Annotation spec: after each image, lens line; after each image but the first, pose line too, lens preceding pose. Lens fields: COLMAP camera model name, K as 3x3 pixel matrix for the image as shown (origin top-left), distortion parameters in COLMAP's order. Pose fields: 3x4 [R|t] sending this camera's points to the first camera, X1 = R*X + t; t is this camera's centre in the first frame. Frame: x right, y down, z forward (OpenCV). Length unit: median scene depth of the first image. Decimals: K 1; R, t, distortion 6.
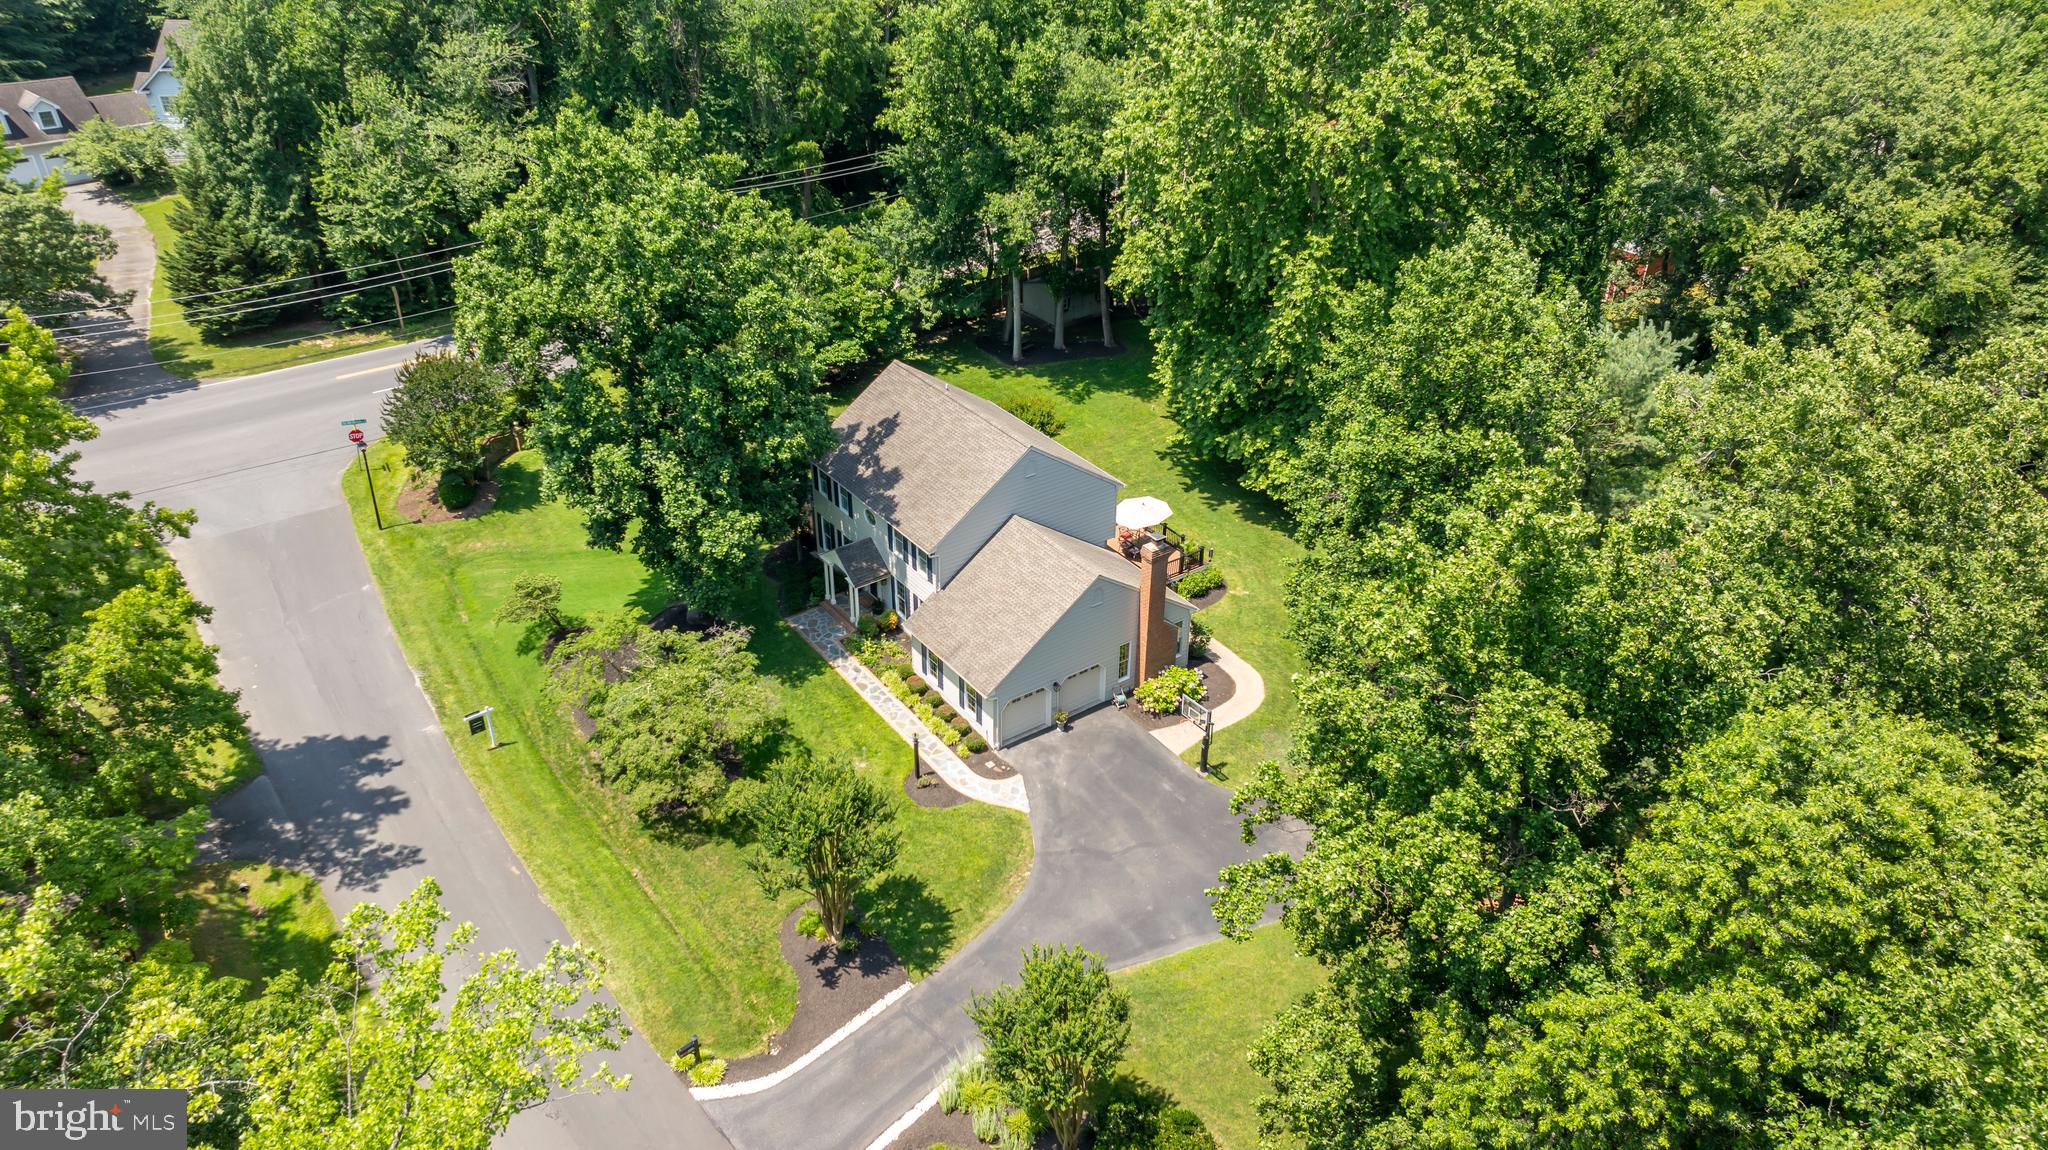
lens RADIAL K [[1436.7, 0, 1021.9], [0, 1436.7, 573.5], [0, 0, 1]] dist [-0.030724, 0.017909]
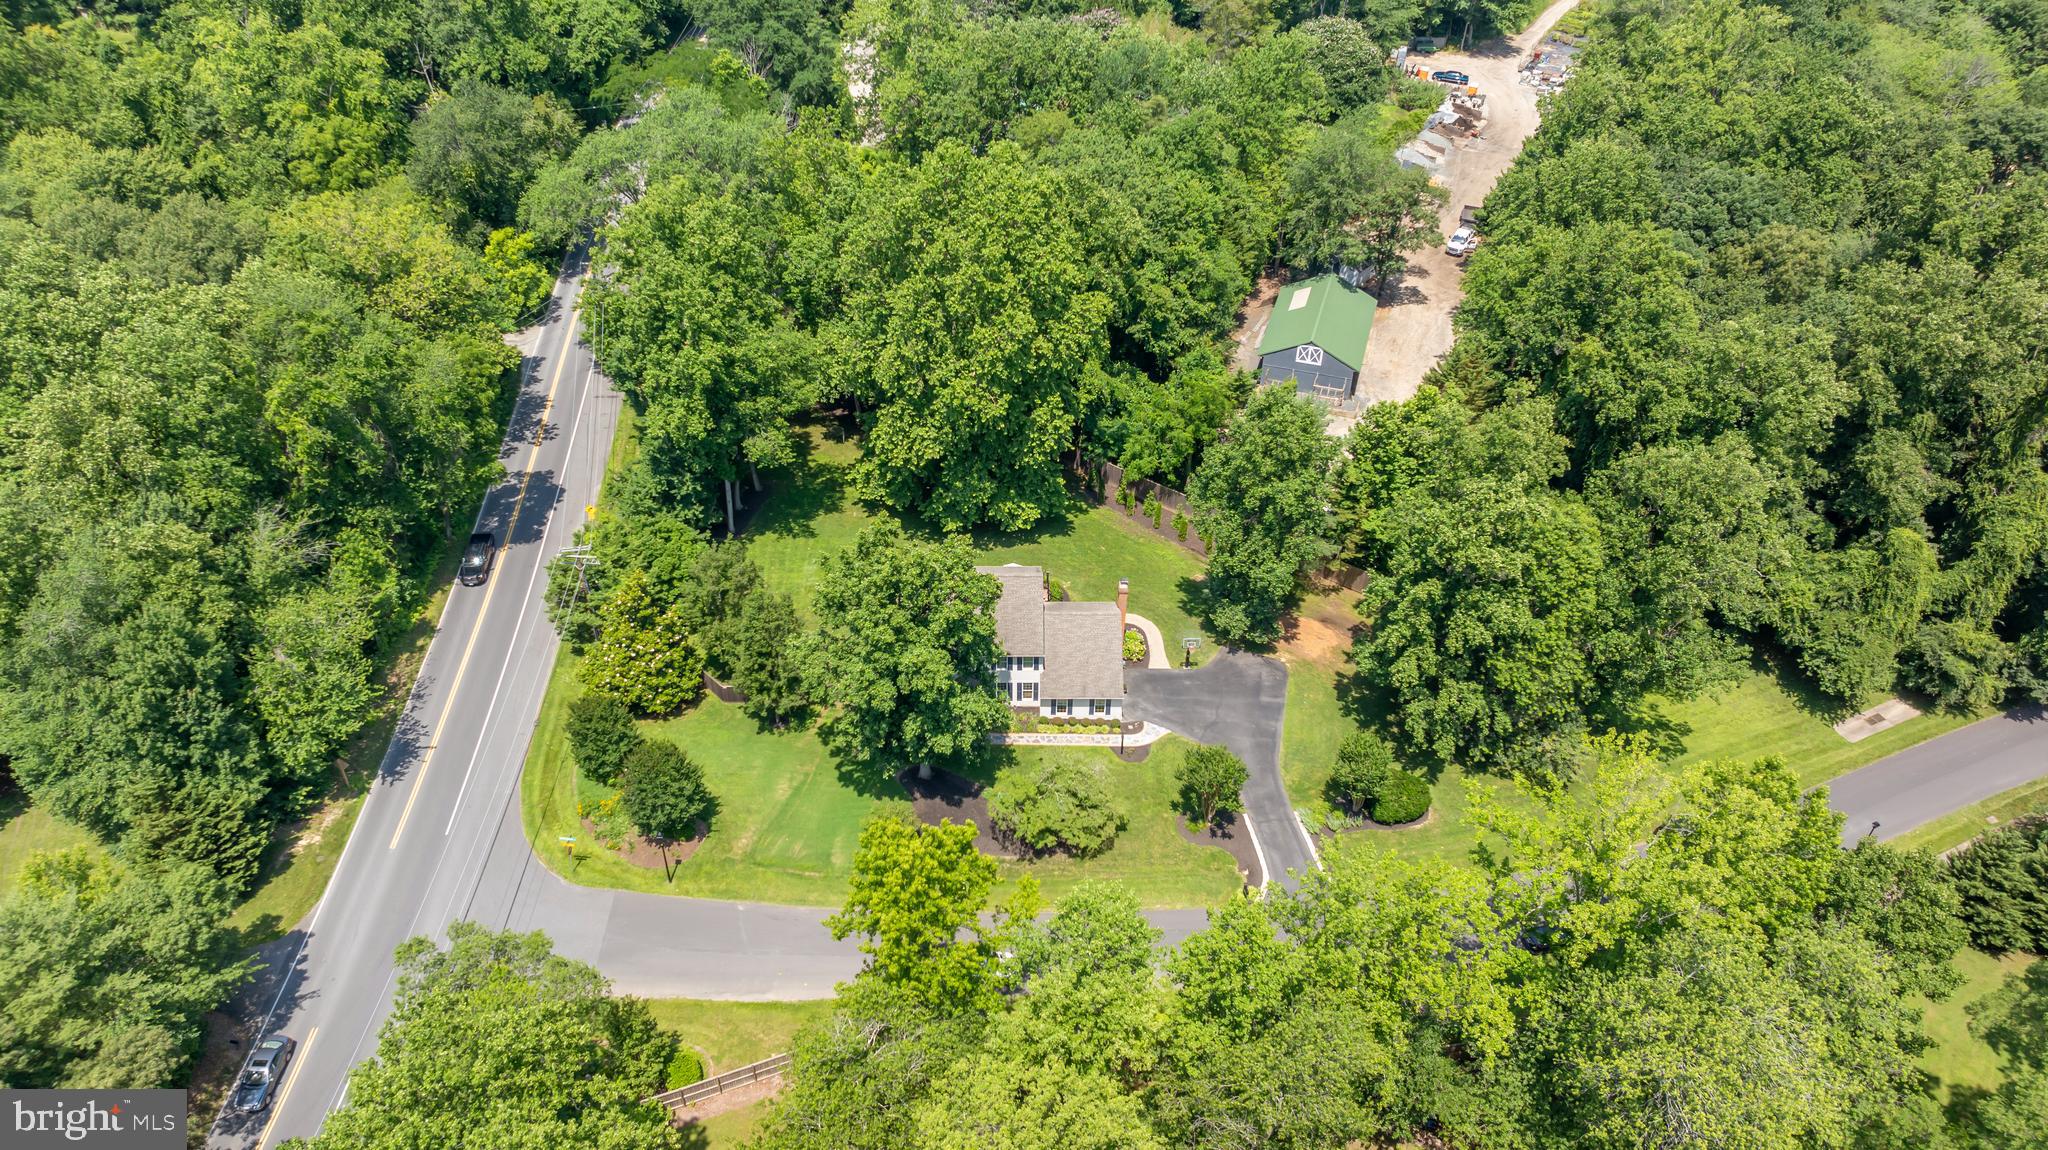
lens RADIAL K [[1436.7, 0, 1025.3], [0, 1436.7, 569.2], [0, 0, 1]] dist [-0.030724, 0.017909]
pose [[0.566647, -0.521502, 0.637924, -1.112611], [0.426131, 0.848118, 0.314817, -0.648918], [-0.705212, 0.093449, 0.702811, -0.244284]]
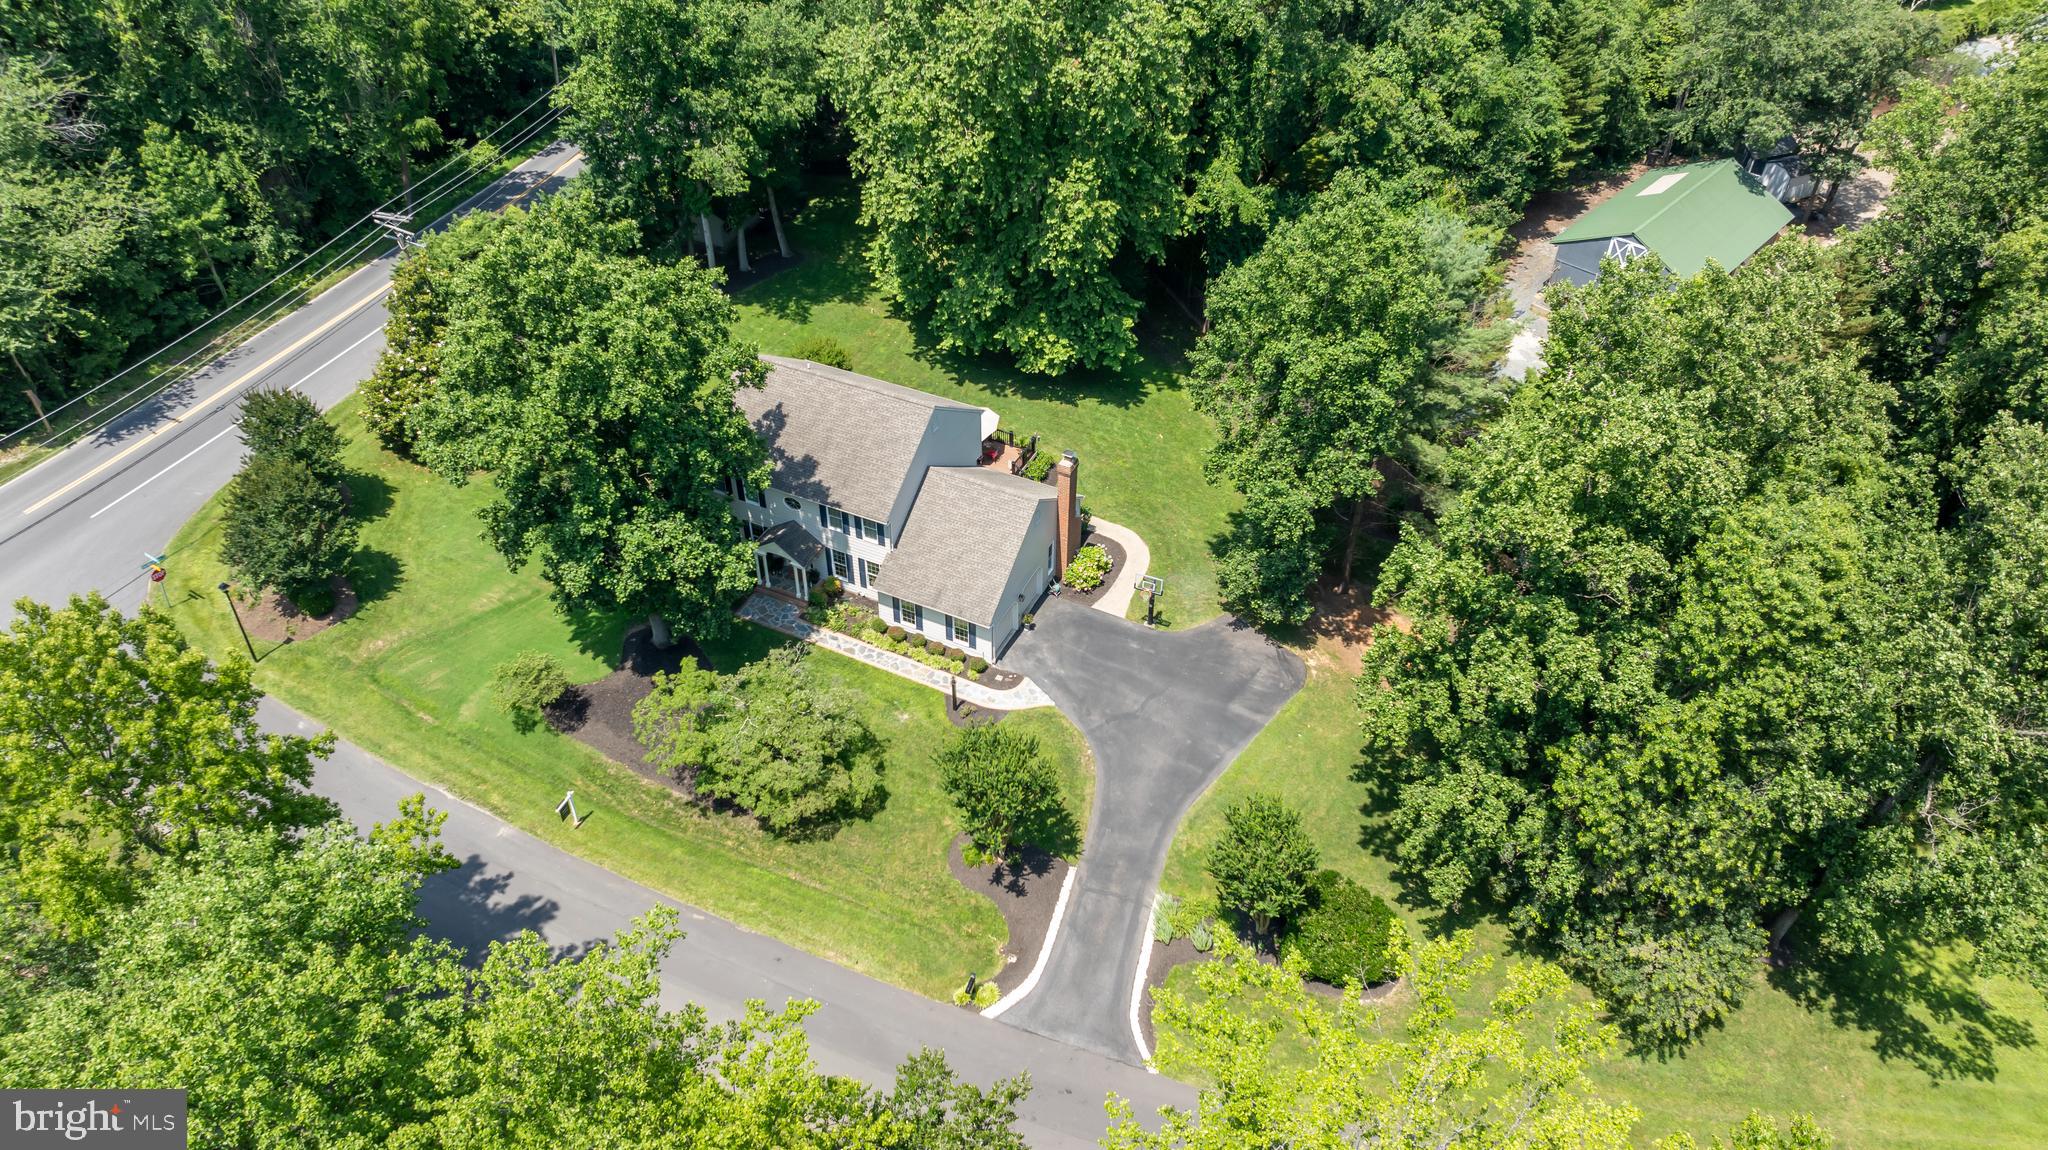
lens RADIAL K [[1436.7, 0, 1023.2], [0, 1436.7, 571.7], [0, 0, 1]] dist [-0.030724, 0.017909]
pose [[0.874121, -0.319567, 0.365772, -0.379752], [0.255480, 0.942987, 0.213320, -0.183900], [-0.413088, -0.093020, 0.905928, -0.077407]]
